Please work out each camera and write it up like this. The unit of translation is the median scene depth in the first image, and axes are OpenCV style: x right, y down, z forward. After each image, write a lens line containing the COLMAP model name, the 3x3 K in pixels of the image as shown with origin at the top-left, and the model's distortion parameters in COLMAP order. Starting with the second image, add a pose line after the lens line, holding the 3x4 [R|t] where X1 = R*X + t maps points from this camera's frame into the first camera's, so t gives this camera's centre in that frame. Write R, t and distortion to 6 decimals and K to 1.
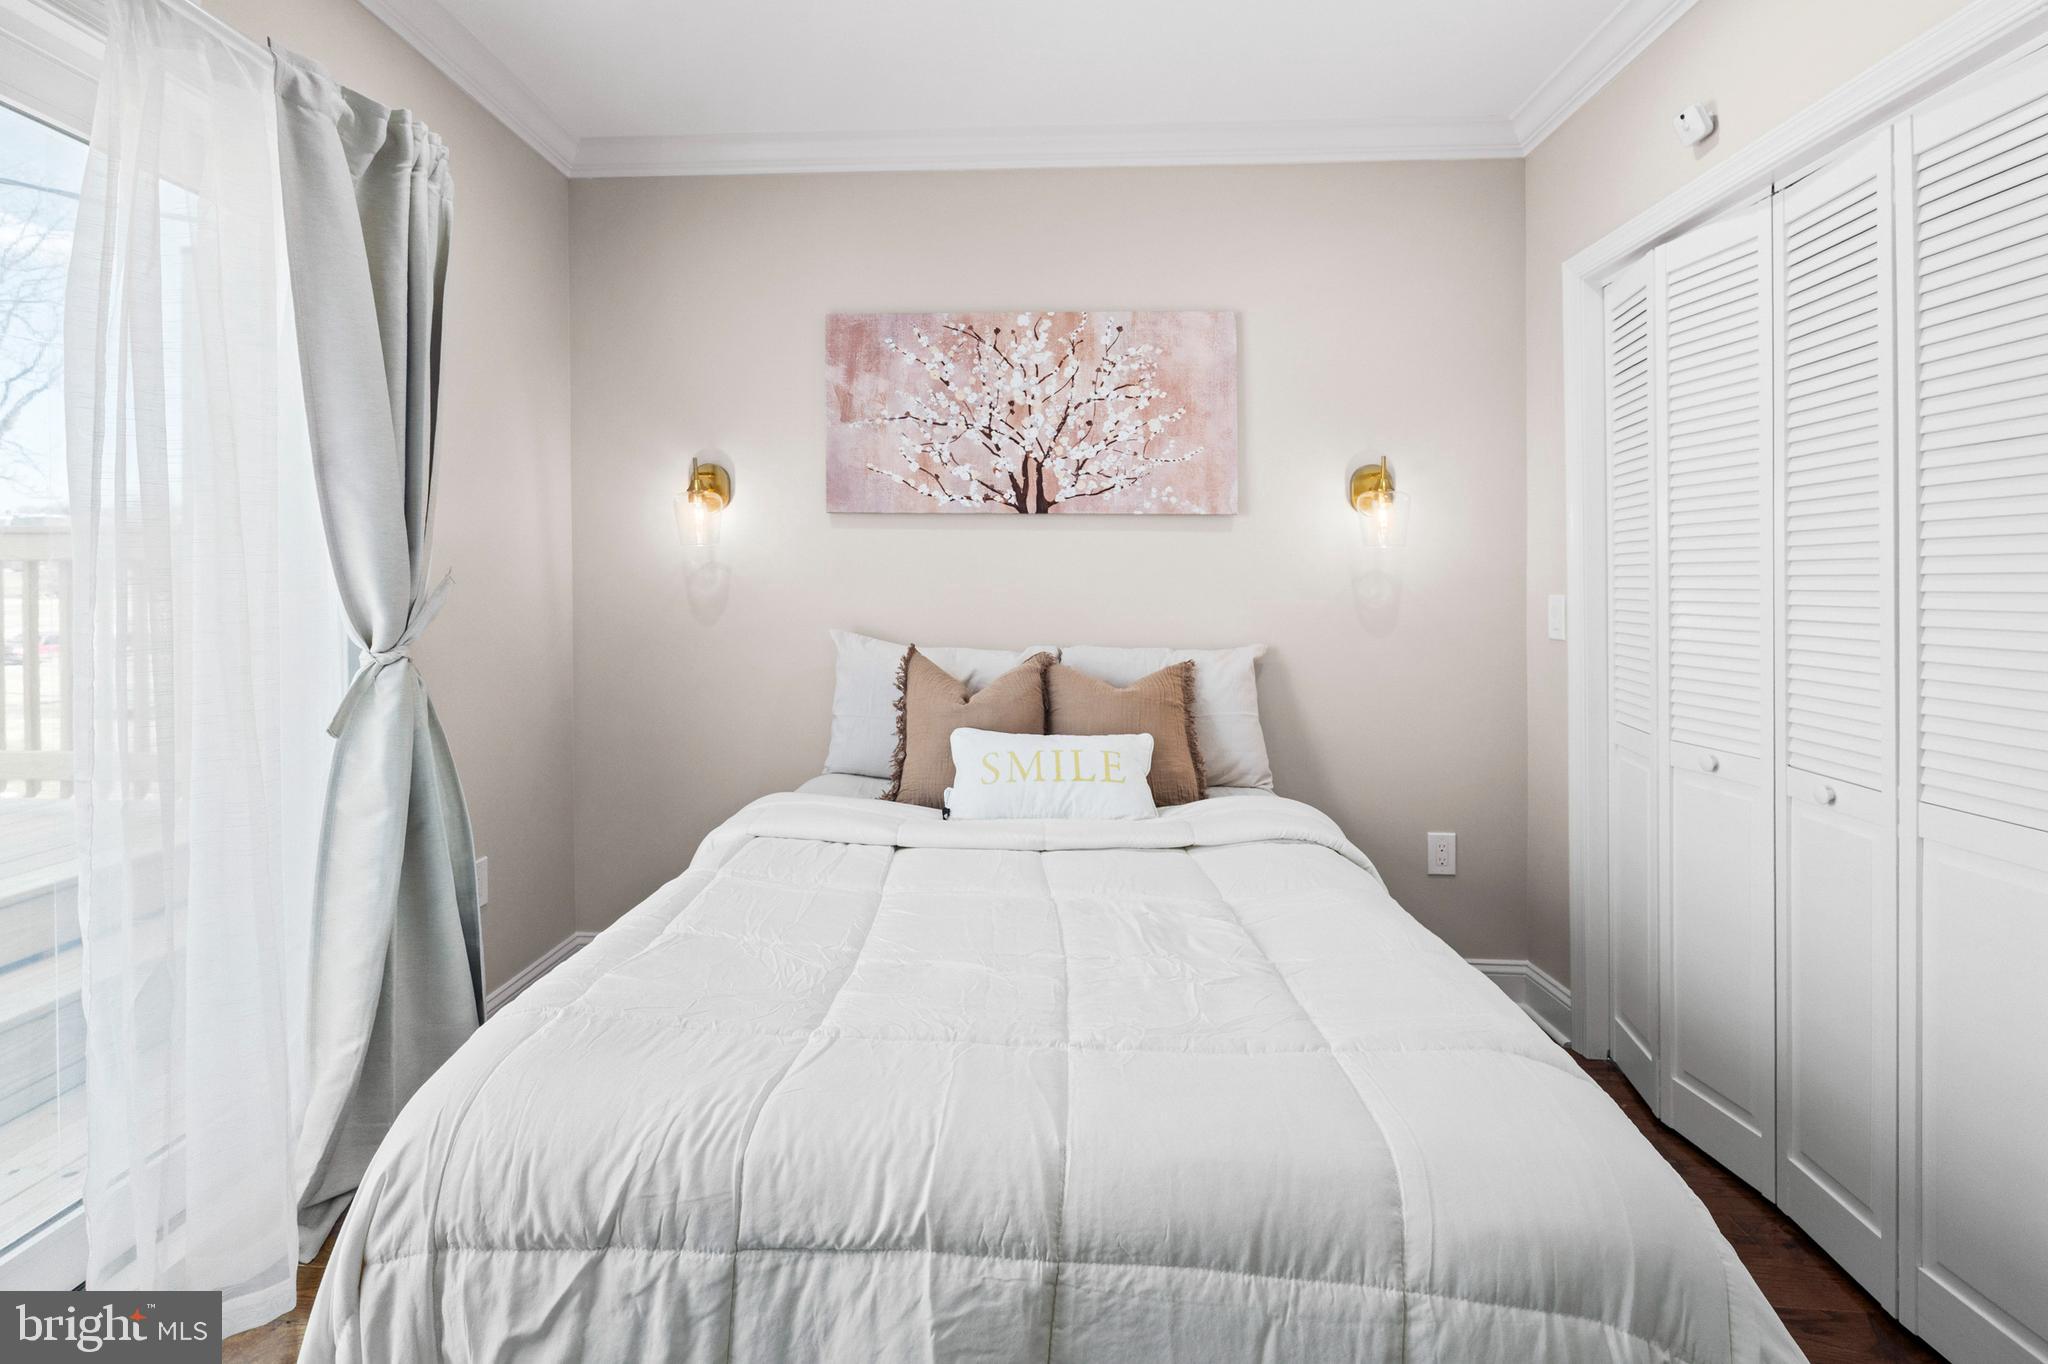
lens RADIAL K [[976.3, 0, 980.1], [0, 976.3, 600.9], [0, 0, 1]] dist [-0.001500, -0.000277]
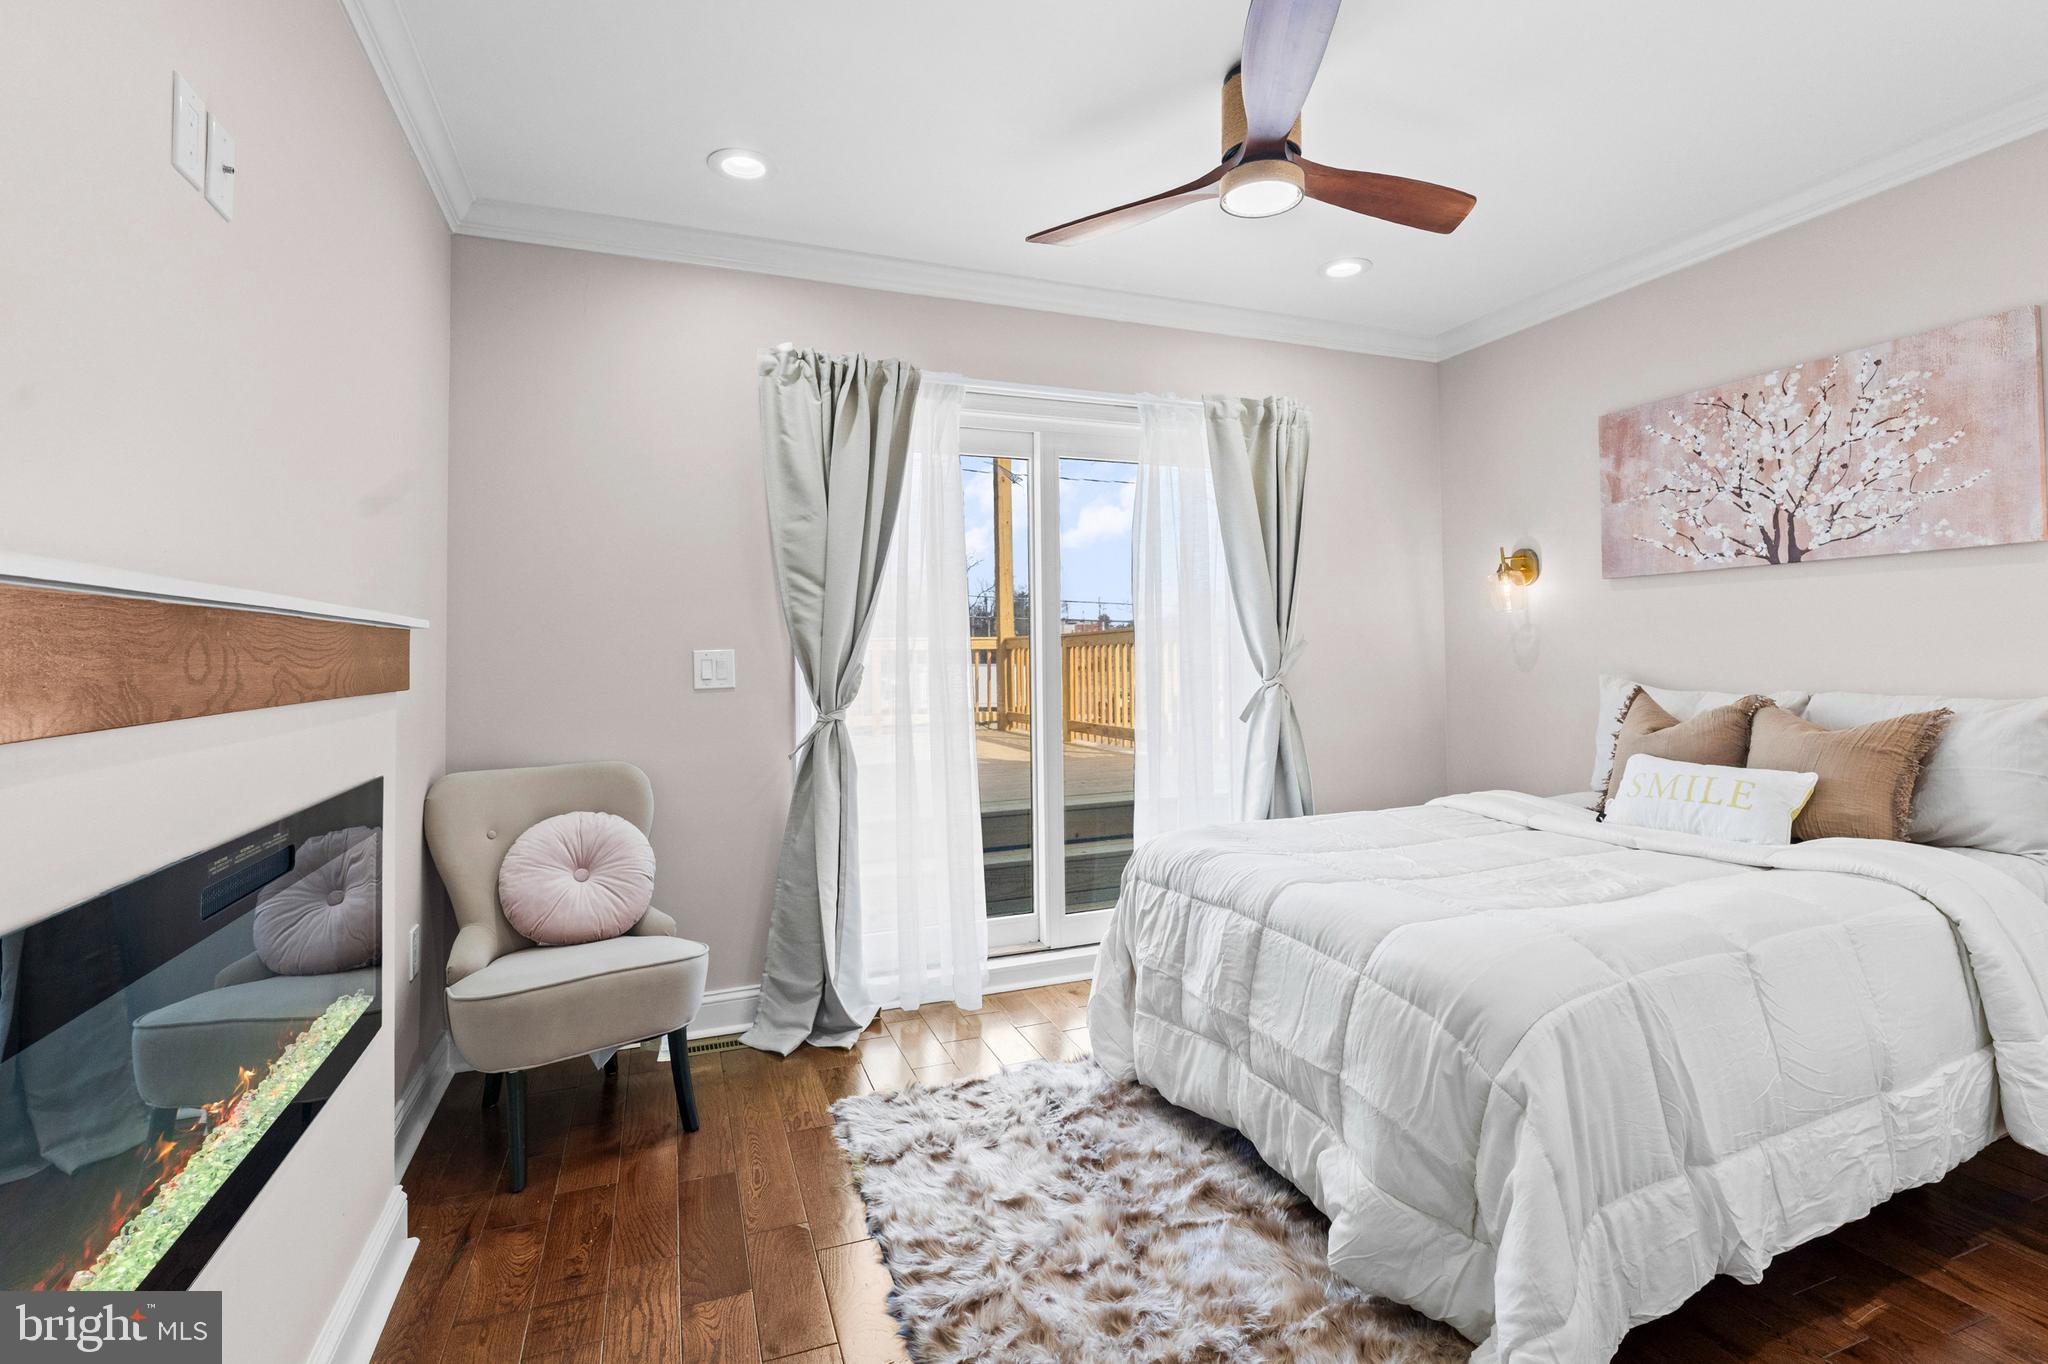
lens RADIAL K [[927.3, 0, 1025.3], [0, 927.3, 668.9], [0, 0, 1]] dist [0.003306, 0.000488]
pose [[0.421584, -0.000125, -0.906789, 0.615054], [-0.000858, 0.999999, -0.000537, 0.023913], [0.906789, 0.001005, 0.421583, -0.146422]]
